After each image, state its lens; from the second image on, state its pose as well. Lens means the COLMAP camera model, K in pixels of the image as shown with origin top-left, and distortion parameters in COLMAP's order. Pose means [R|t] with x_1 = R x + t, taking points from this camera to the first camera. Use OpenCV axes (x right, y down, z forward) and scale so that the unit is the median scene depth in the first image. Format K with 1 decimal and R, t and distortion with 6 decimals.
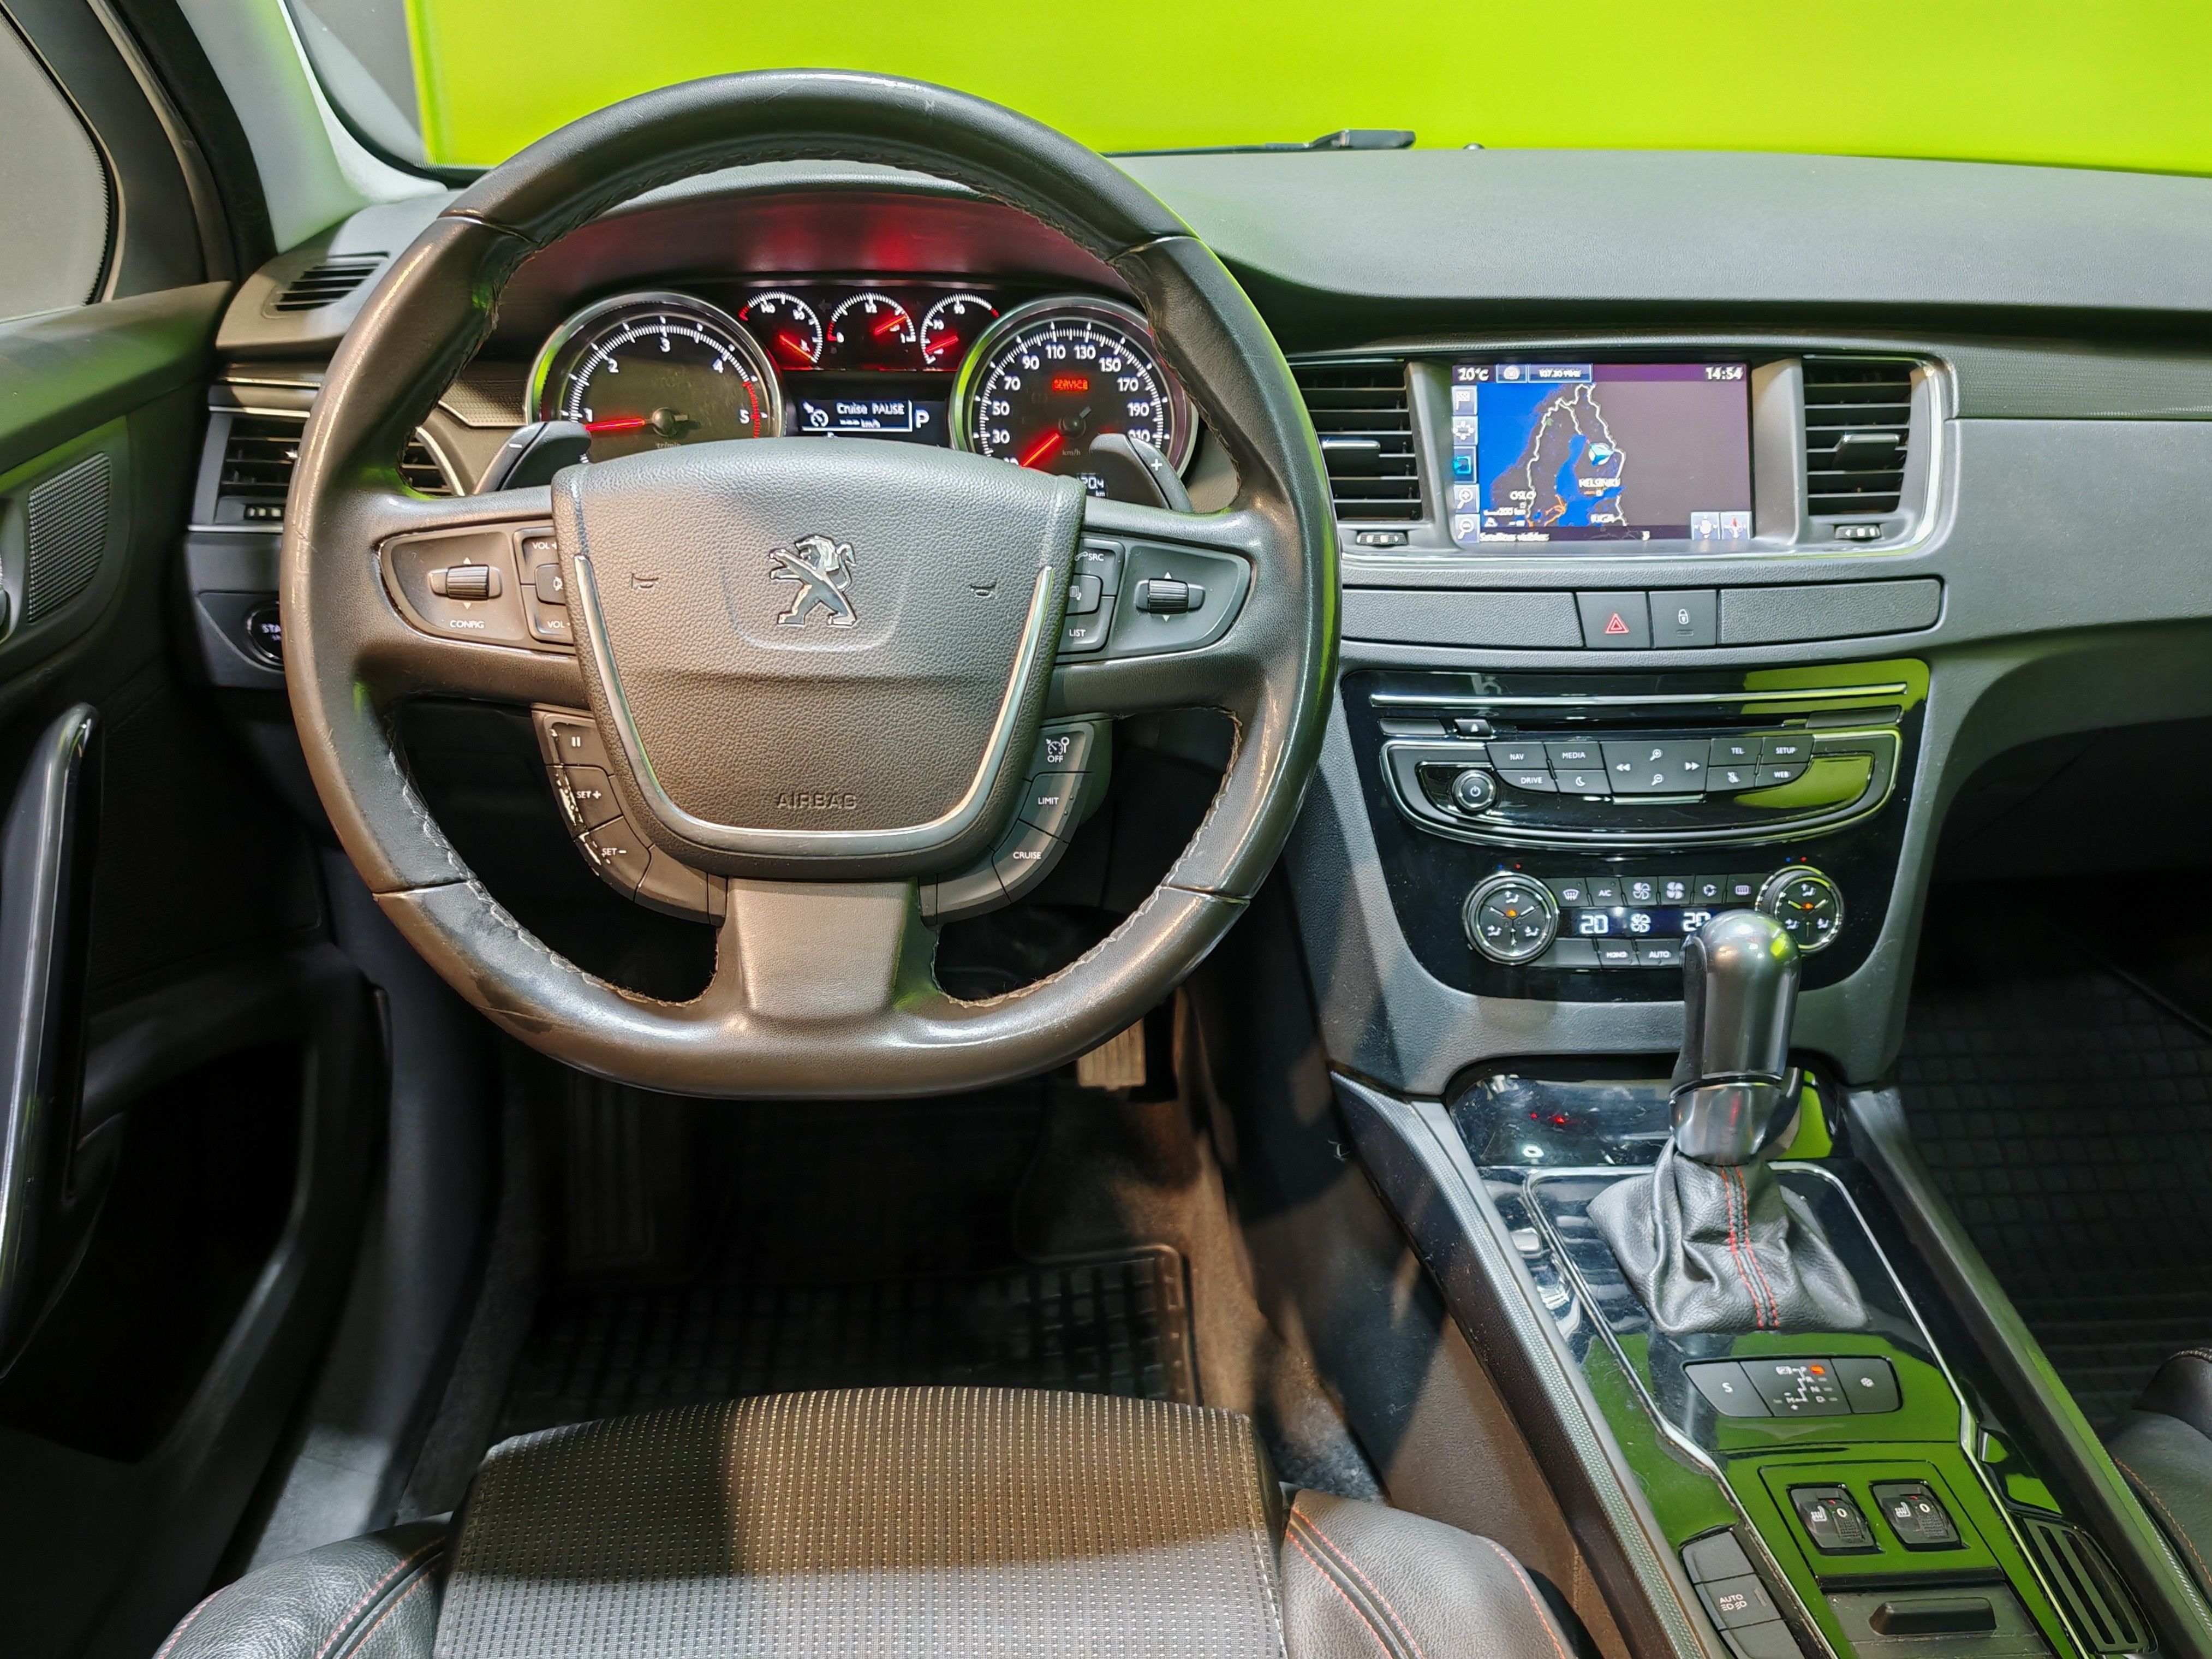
lens RADIAL K [[1800.1, 0, 1111.4], [0, 1800.1, 830.7], [0, 0, 1]] dist [0.105992, -0.206410]
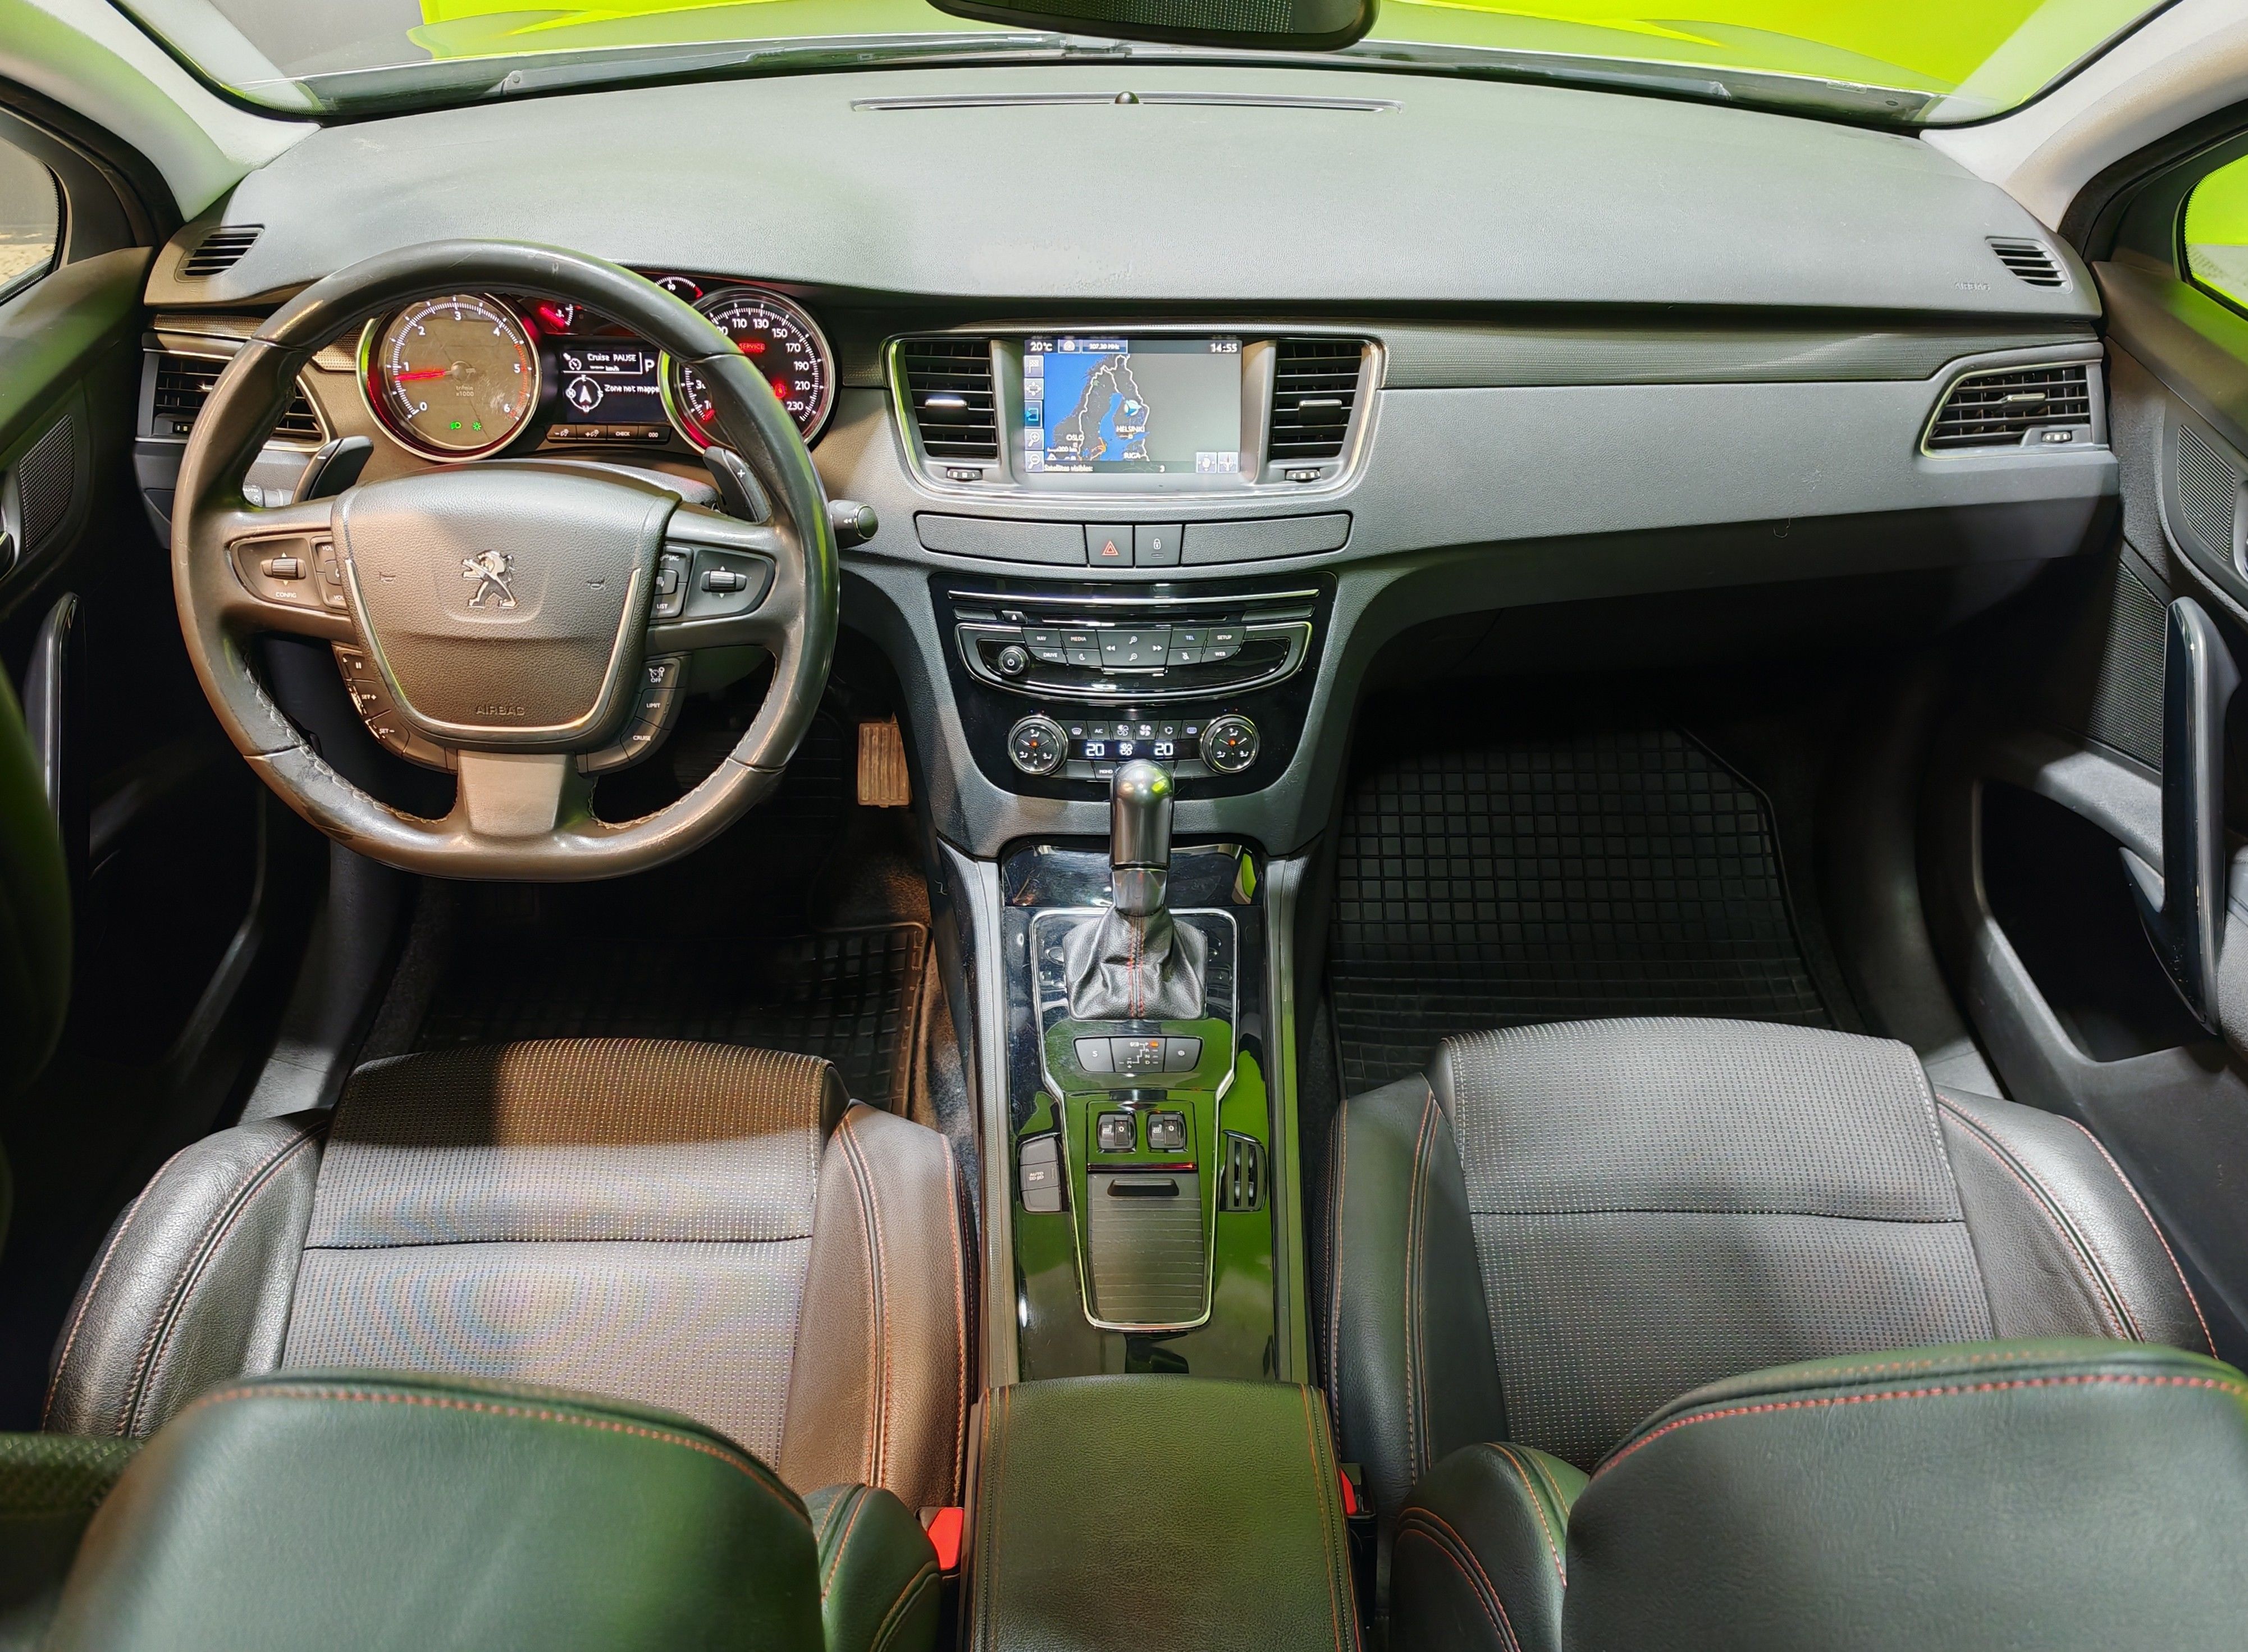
lens RADIAL K [[1817.8, 0, 1127.6], [0, 1817.8, 814.1], [0, 0, 1]] dist [0.094240, -0.160749]
pose [[0.999214, 0.027040, -0.028992, 0.319162], [-0.020385, 0.977646, 0.209269, -0.198199], [0.034002, -0.208513, 0.977428, -0.442939]]
